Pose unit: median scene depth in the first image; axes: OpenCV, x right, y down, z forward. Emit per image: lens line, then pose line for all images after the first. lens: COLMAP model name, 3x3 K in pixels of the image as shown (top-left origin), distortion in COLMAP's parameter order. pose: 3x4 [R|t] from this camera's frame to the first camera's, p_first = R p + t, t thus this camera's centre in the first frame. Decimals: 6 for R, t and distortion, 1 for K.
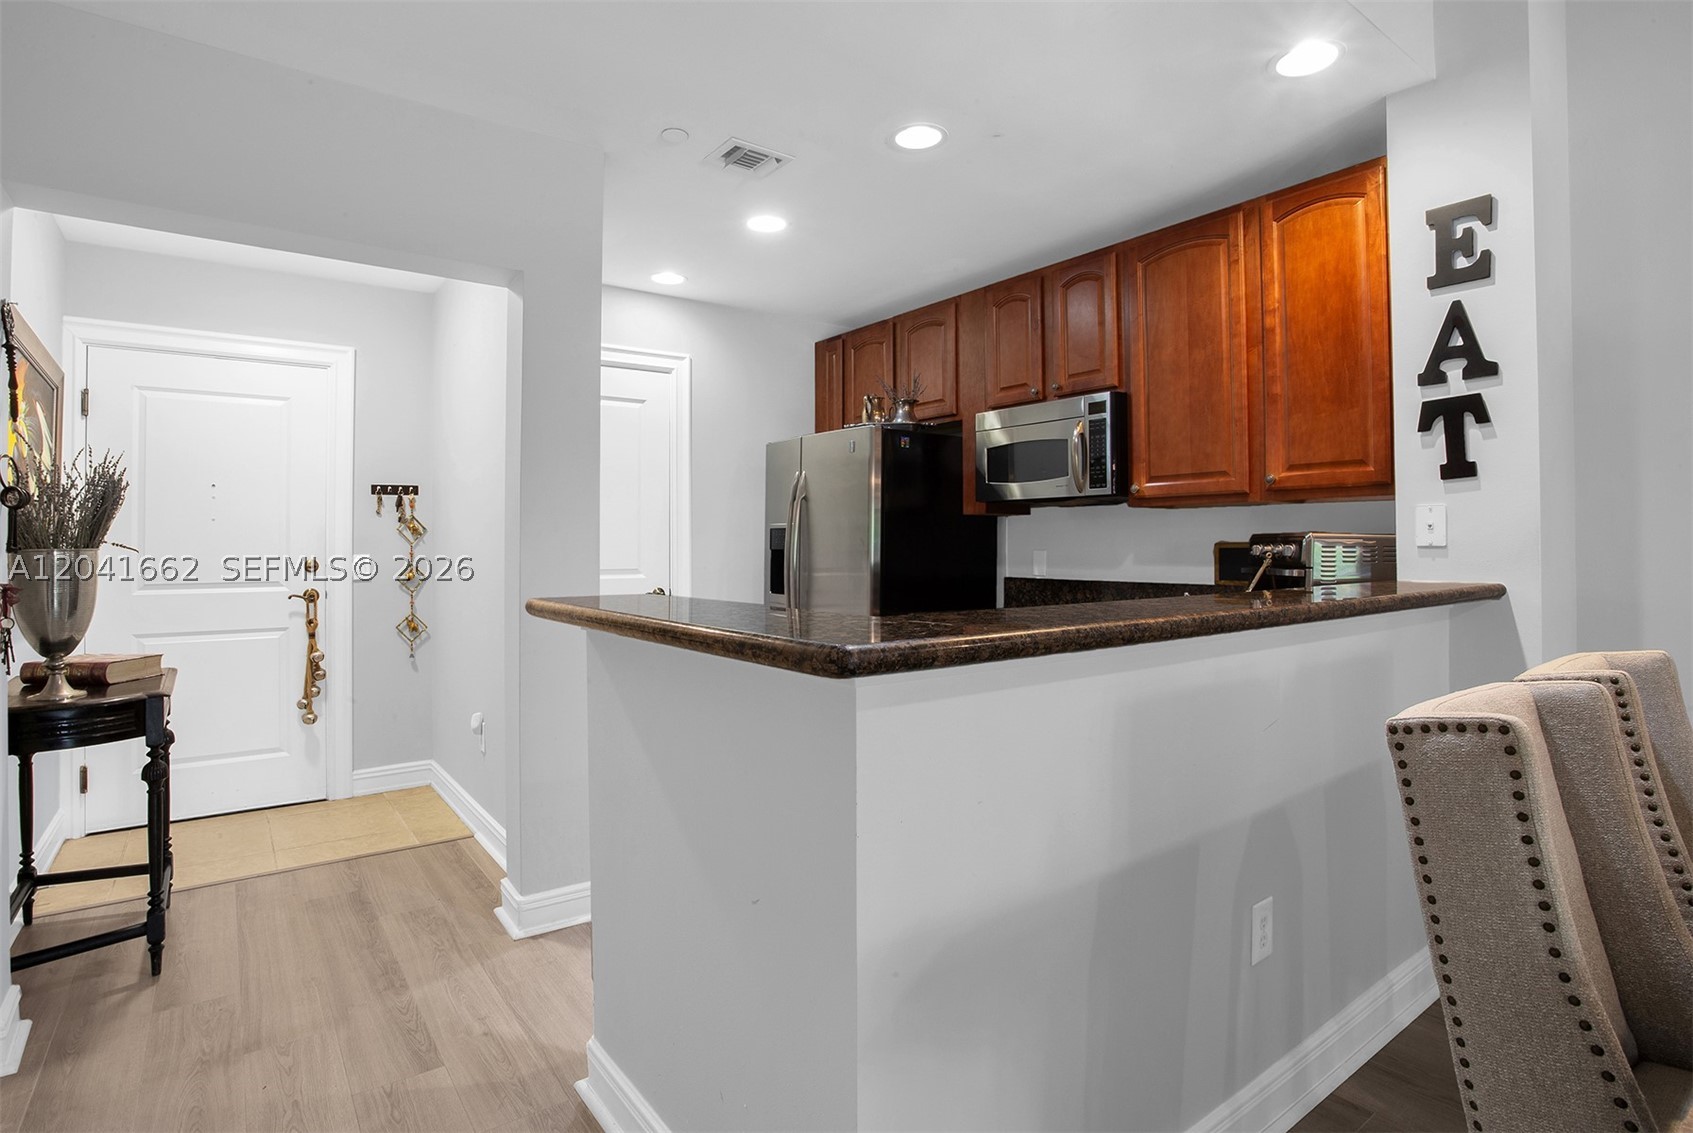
lens RADIAL K [[862.9, 0, 812.5], [0, 862.9, 529.7], [0, 0, 1]] dist [-0.074314, 0.020437]
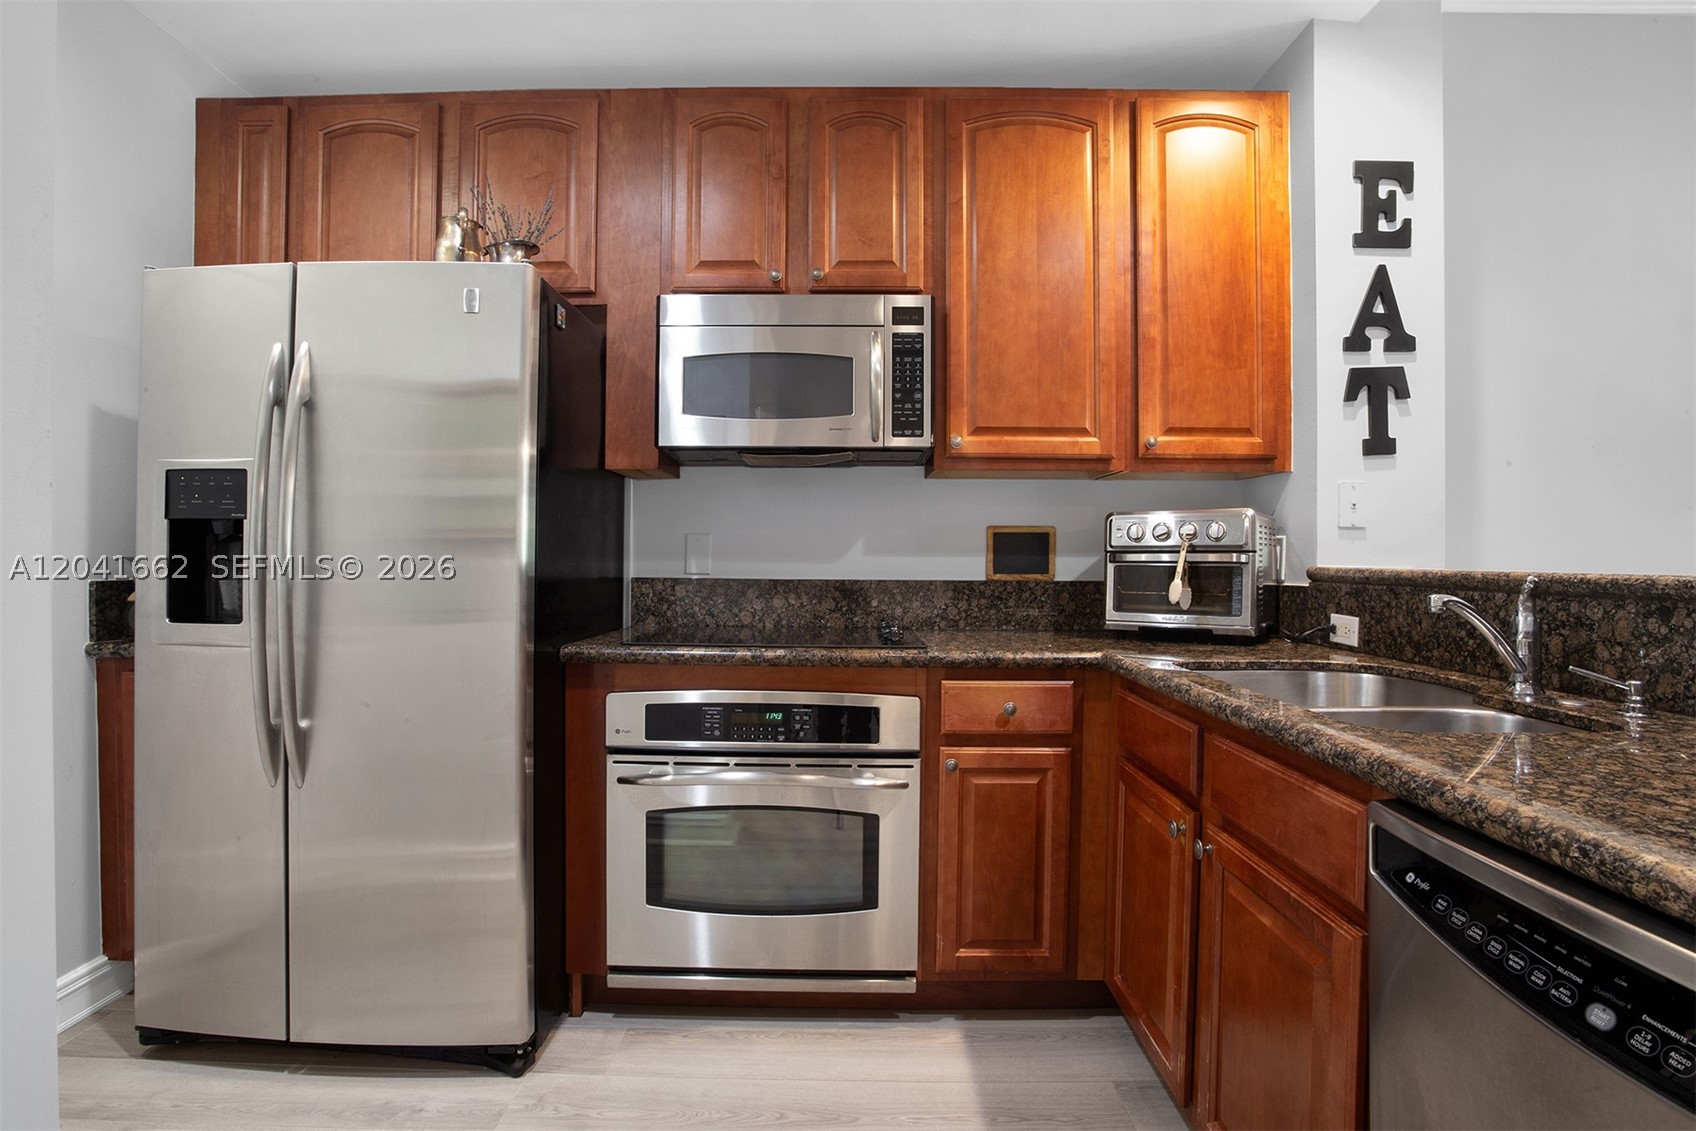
lens RADIAL K [[864.4, 0, 850.2], [0, 864.4, 564.2], [0, 0, 1]] dist [-0.074314, 0.020437]
pose [[0.584316, 0.002255, 0.811523, -0.243727], [-0.020949, 0.999705, 0.012305, 0.044507], [-0.811256, -0.024190, 0.584191, 0.674813]]
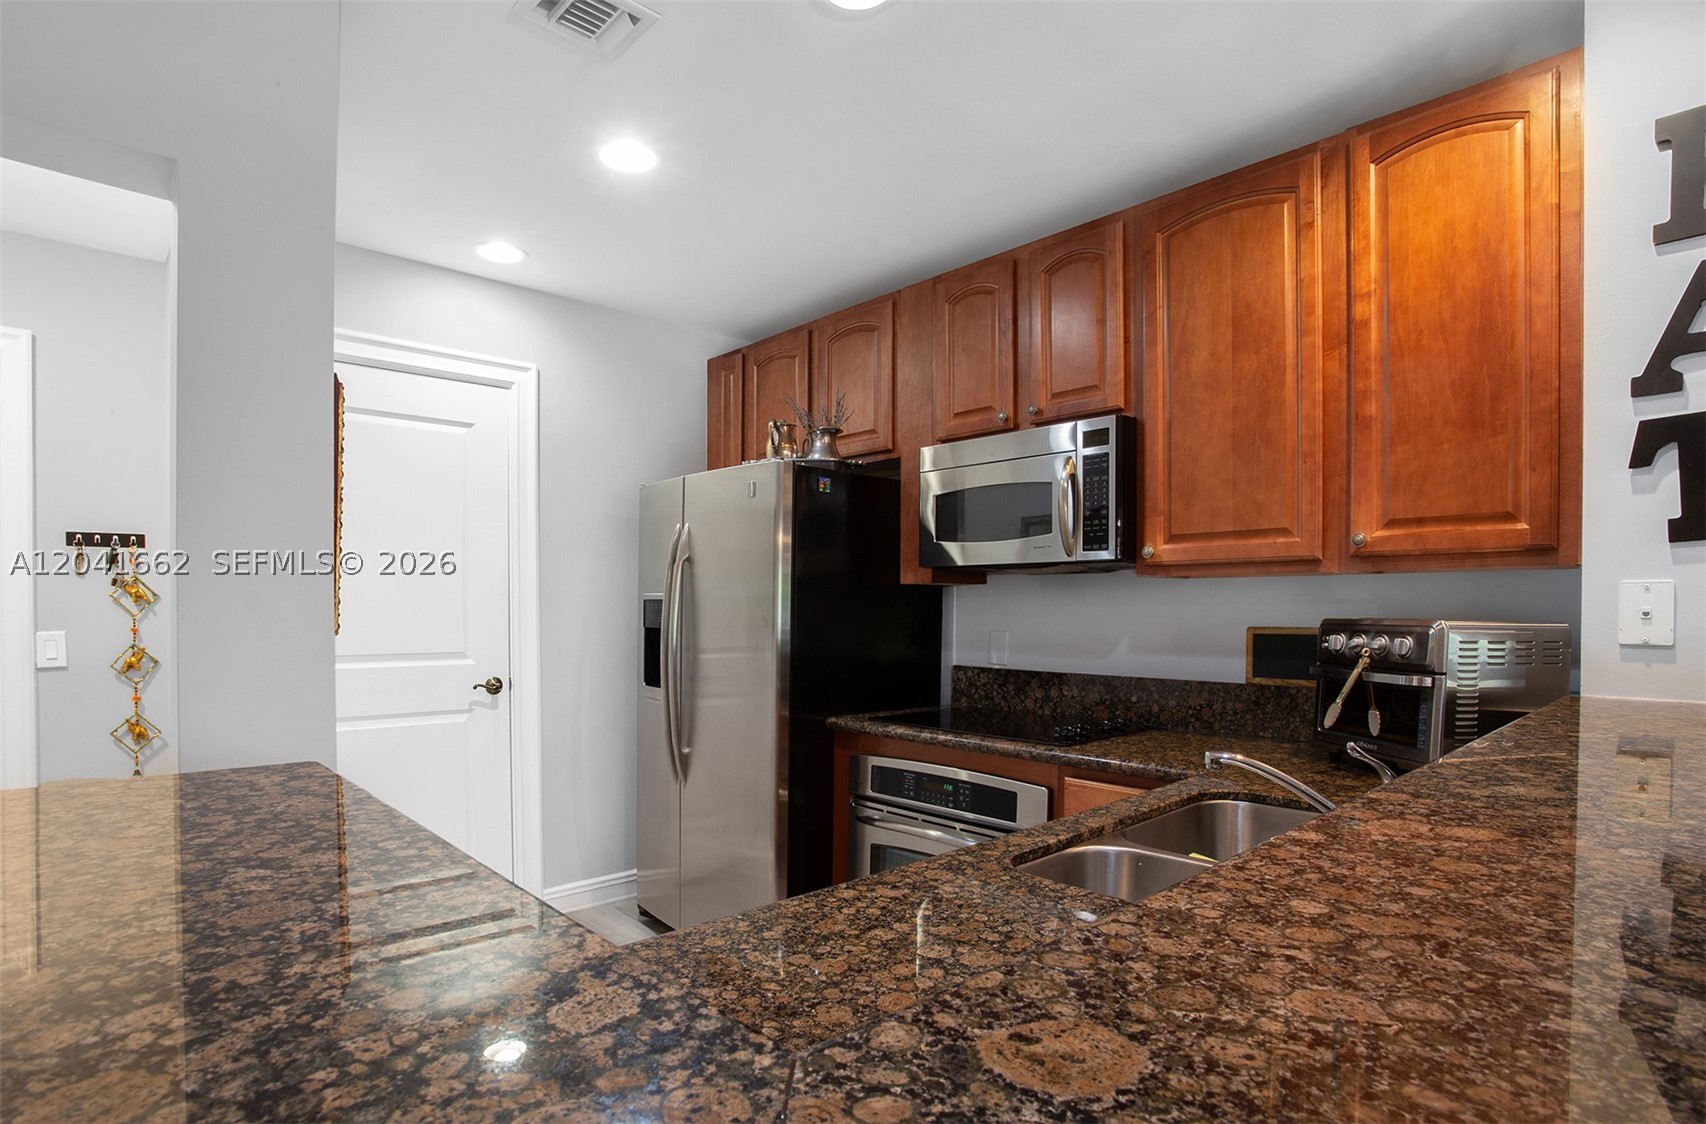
lens RADIAL K [[869.5, 0, 822.2], [0, 869.5, 619.0], [0, 0, 1]] dist [-0.074314, 0.020437]
pose [[0.993024, 0.007249, 0.117691, 0.024104], [-0.010483, 0.999584, 0.026883, -0.008305], [-0.117447, -0.027929, 0.992686, 0.326027]]
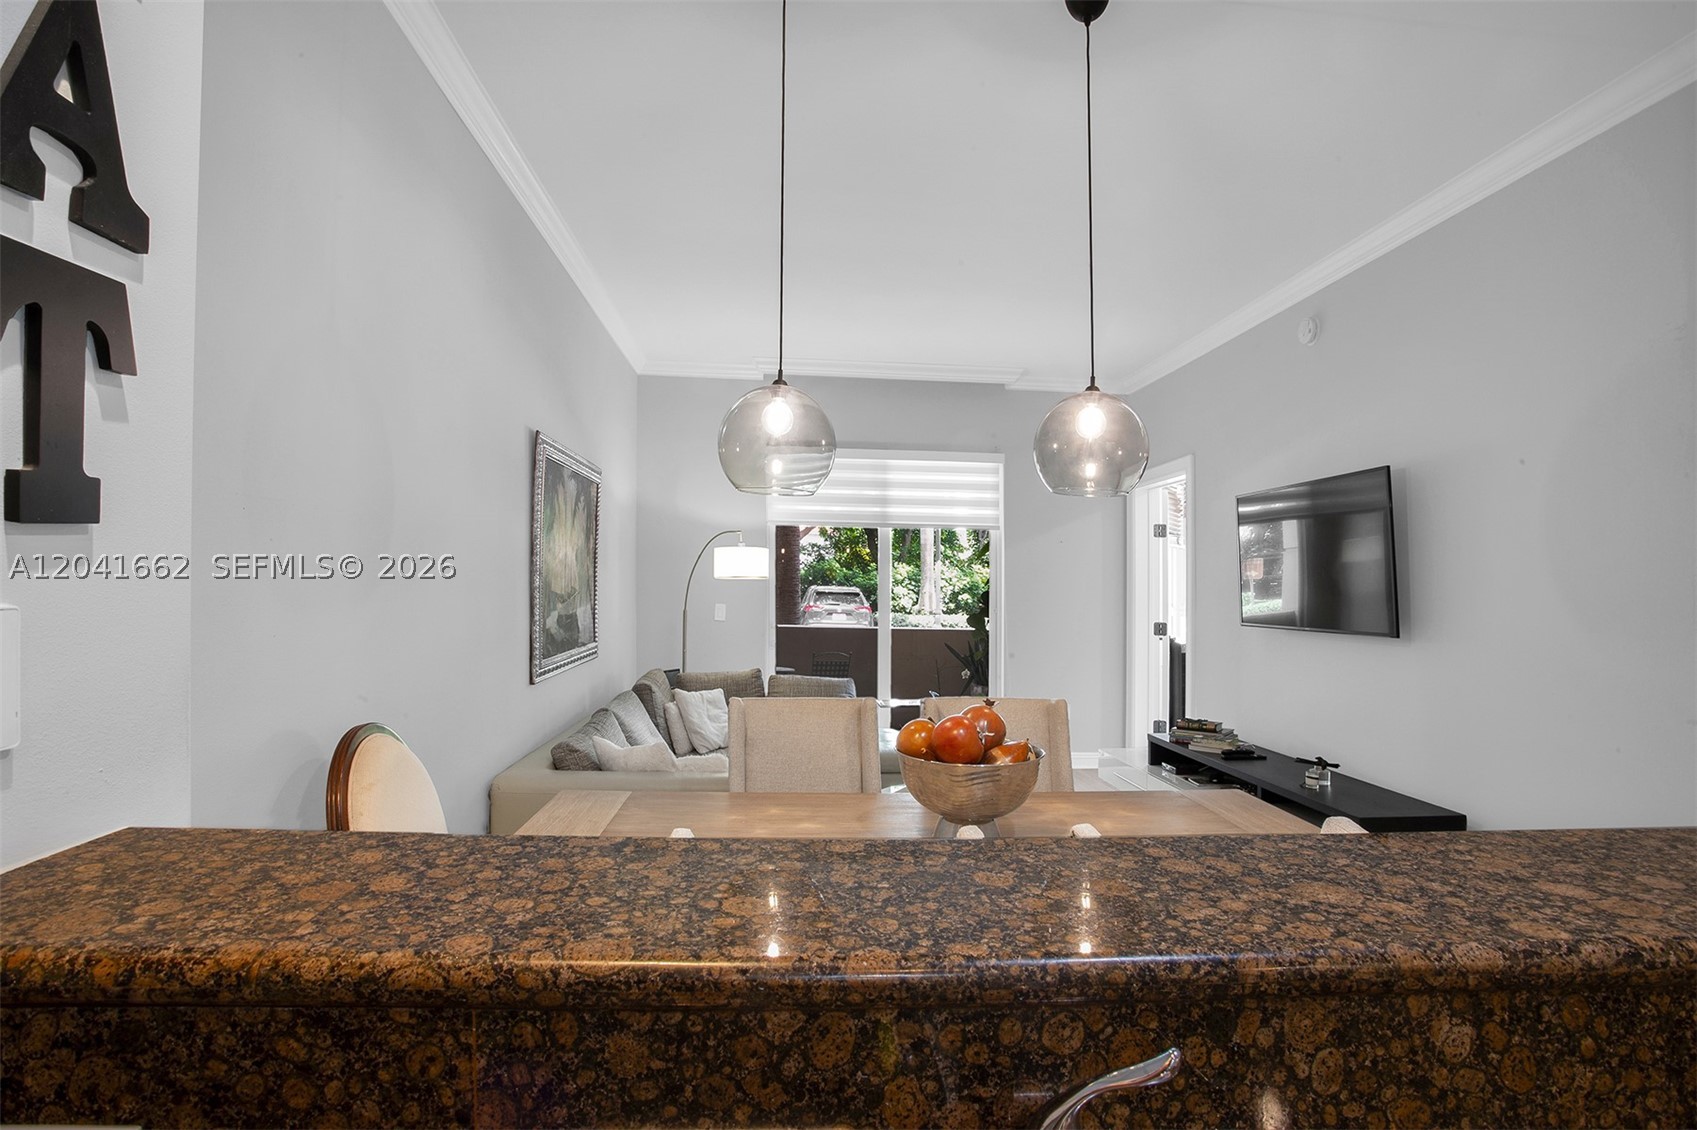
lens RADIAL K [[863.5, 0, 798.6], [0, 863.5, 582.8], [0, 0, 1]] dist [-0.022225, 0.001111]
pose [[-0.827175, -0.009655, 0.561861, 0.258614], [-0.023139, 0.999590, -0.016888, -0.029891], [-0.561468, -0.026971, -0.827059, 0.804368]]
